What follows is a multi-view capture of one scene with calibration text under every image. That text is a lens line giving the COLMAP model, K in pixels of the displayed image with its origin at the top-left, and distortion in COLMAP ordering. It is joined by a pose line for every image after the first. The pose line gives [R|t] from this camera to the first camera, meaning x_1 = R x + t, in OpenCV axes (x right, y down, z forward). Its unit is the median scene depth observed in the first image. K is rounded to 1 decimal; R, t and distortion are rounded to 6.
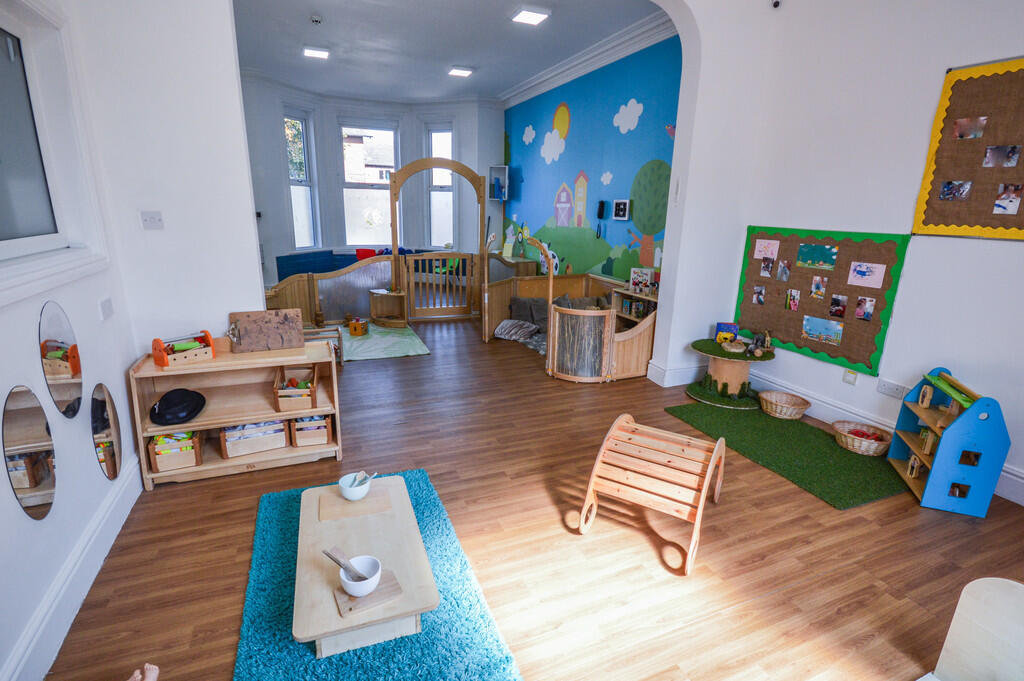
lens RADIAL K [[501.9, 0, 512.0], [0, 501.9, 340.5], [0, 0, 1]] dist [0.000561, -0.000158]
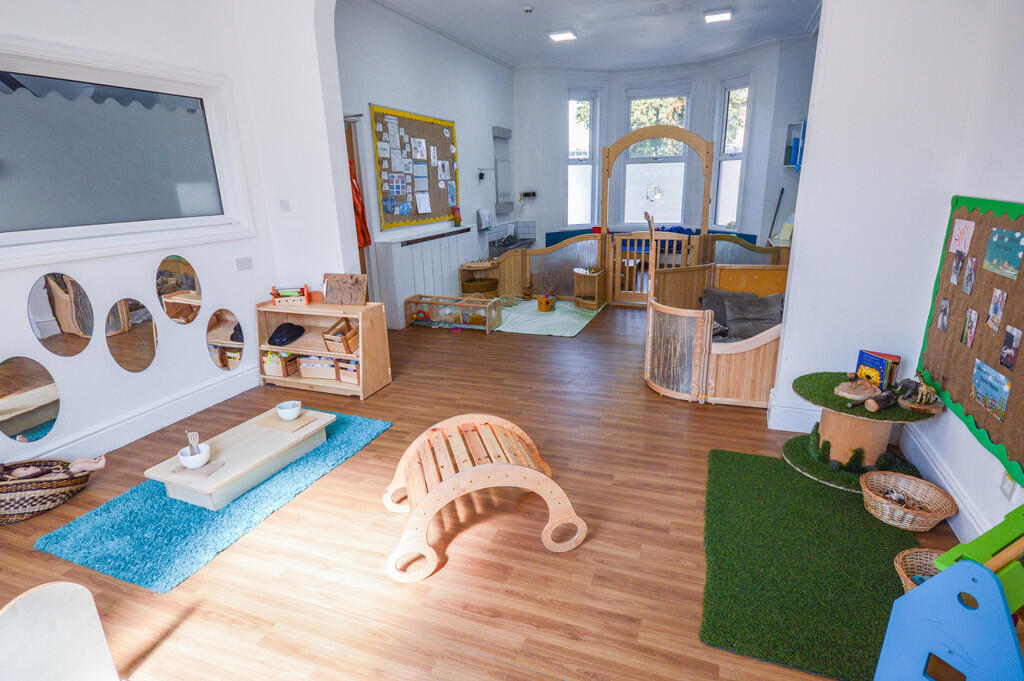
lens RADIAL K [[541.2, 0, 512.0], [0, 541.2, 340.5], [0, 0, 1]] dist [0.000650, 0.000333]
pose [[0.719688, 0.154722, -0.676838, 0.633981], [-0.135824, 0.987392, 0.081290, -0.049685], [0.680882, 0.033428, 0.731629, 0.221440]]
